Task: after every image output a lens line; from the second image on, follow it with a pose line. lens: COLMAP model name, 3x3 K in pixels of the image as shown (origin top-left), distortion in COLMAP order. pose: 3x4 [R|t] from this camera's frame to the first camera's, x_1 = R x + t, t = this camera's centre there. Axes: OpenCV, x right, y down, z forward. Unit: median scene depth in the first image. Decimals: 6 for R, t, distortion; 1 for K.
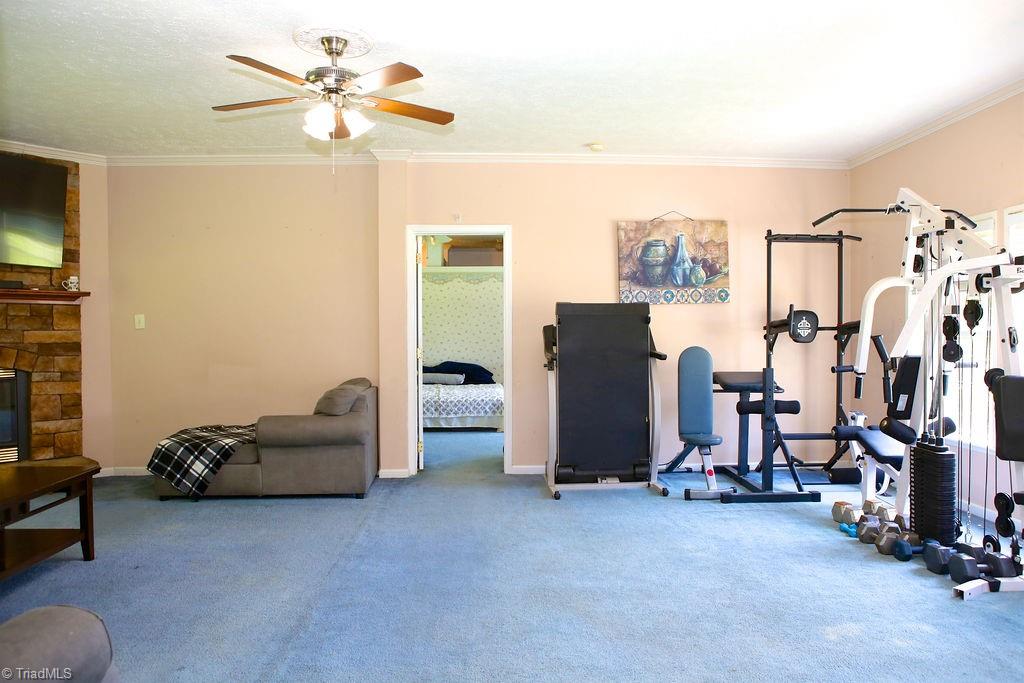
lens RADIAL K [[709.6, 0, 512.0], [0, 709.6, 341.5], [0, 0, 1]] dist [-0.046729, 0.002036]
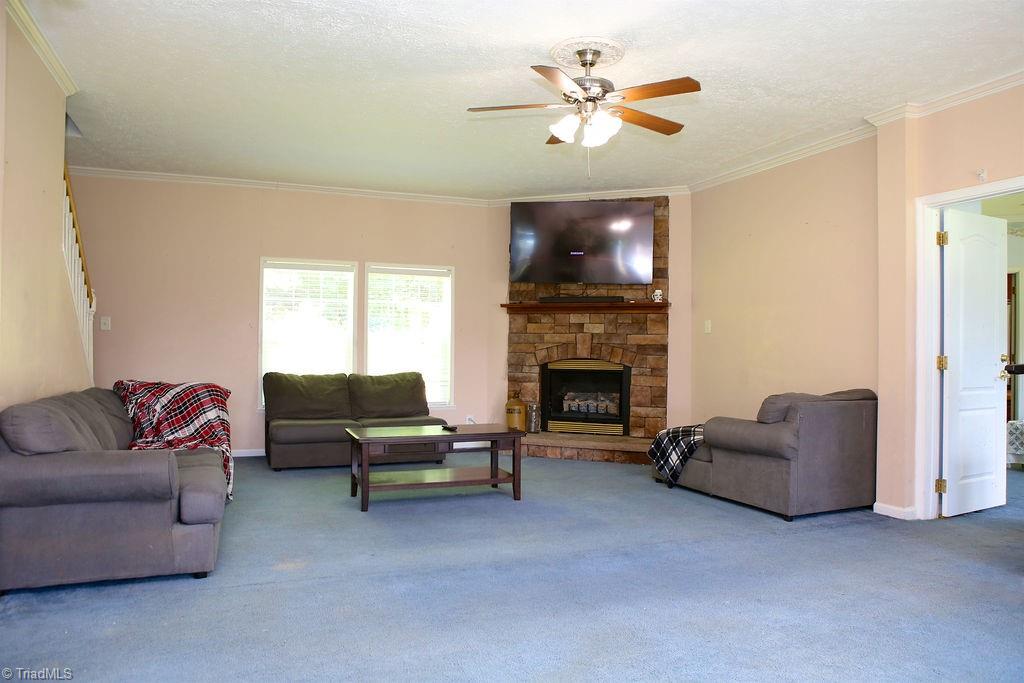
lens RADIAL K [[709.6, 0, 512.0], [0, 709.6, 341.5], [0, 0, 1]] dist [-0.046729, 0.002036]
pose [[0.347933, 0.002098, -0.937517, 0.450804], [-0.026140, 0.999630, -0.007464, 0.012659], [0.937155, 0.027104, 0.347859, 0.342119]]
